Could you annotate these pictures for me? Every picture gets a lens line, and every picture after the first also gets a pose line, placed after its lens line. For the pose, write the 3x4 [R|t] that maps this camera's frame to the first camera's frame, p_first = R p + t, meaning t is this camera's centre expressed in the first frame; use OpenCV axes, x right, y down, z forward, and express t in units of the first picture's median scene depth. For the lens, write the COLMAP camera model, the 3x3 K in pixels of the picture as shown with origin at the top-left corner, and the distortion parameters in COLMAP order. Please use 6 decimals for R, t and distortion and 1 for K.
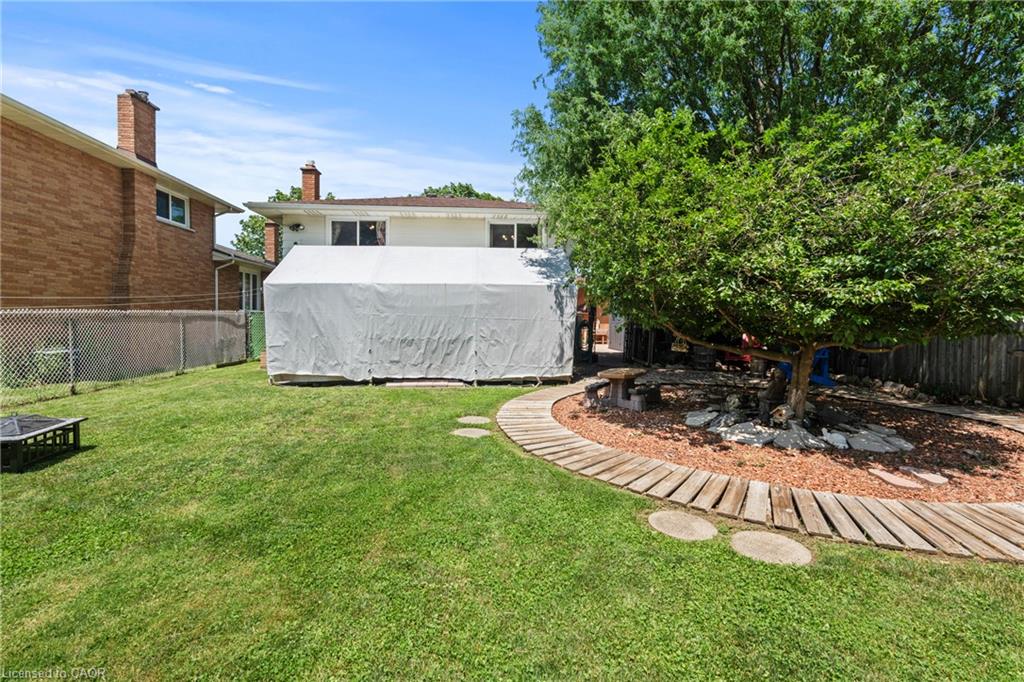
lens RADIAL K [[467.2, 0, 509.6], [0, 467.2, 335.5], [0, 0, 1]] dist [-0.003482, -0.000569]
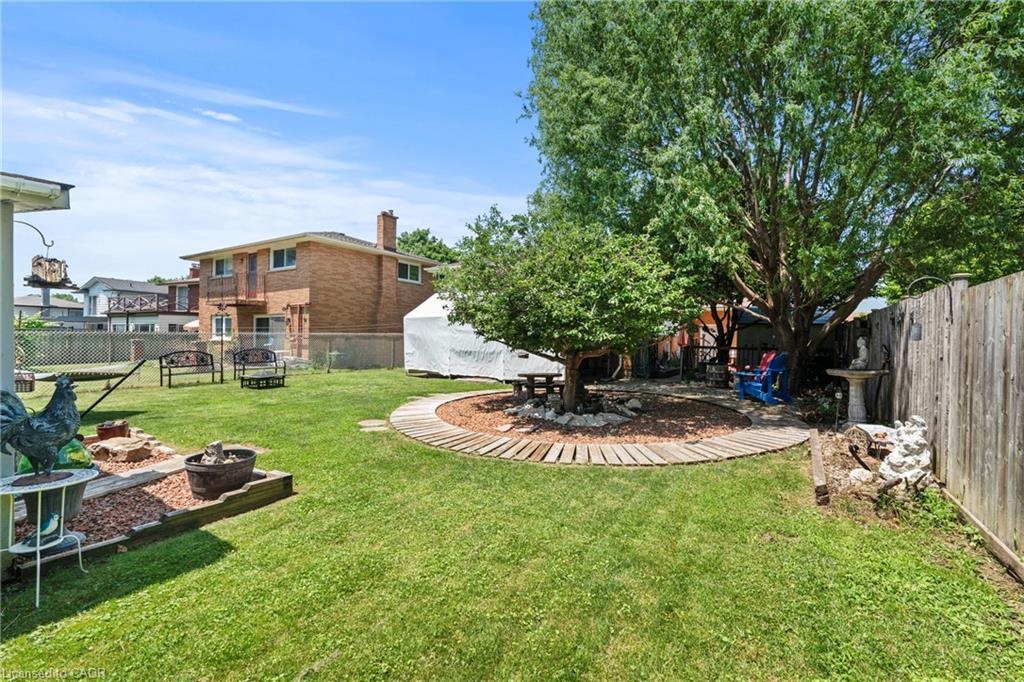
lens RADIAL K [[467.2, 0, 517.6], [0, 467.2, 340.7], [0, 0, 1]] dist [-0.003482, -0.000569]
pose [[0.811879, 0.007141, -0.583782, 0.728299], [-0.031006, 0.999041, -0.030901, 0.014583], [0.583001, 0.043189, 0.811323, -0.158176]]
